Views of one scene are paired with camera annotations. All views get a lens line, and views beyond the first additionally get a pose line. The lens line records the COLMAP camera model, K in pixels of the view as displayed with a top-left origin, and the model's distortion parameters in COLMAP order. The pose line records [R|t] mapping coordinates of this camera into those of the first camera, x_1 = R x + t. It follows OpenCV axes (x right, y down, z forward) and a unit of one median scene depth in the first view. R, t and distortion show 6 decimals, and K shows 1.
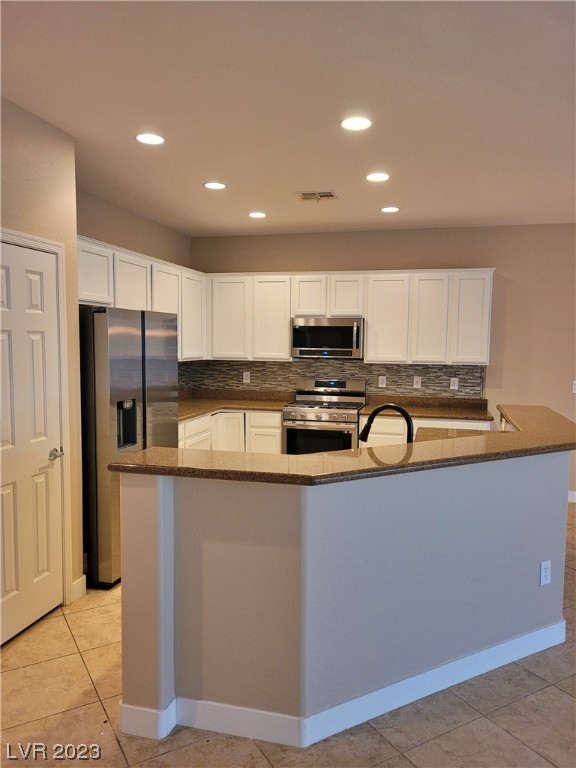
lens RADIAL K [[576.3, 0, 291.1], [0, 576.3, 388.8], [0, 0, 1]] dist [0.033447, -0.004235]
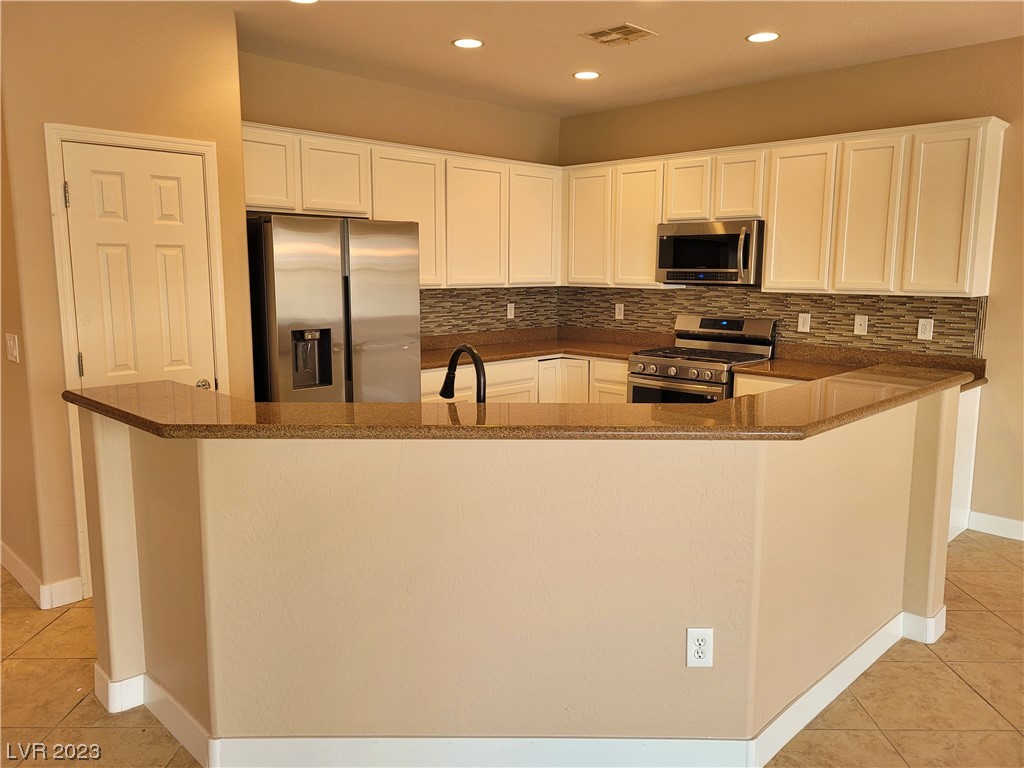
lens RADIAL K [[768.4, 0, 521.9], [0, 768.4, 379.8], [0, 0, 1]] dist [0.033447, -0.004235]
pose [[0.857719, 0.067416, -0.509680, 0.338955], [-0.036428, 0.996843, 0.070550, 0.001450], [0.512827, -0.041945, 0.857466, 0.134218]]
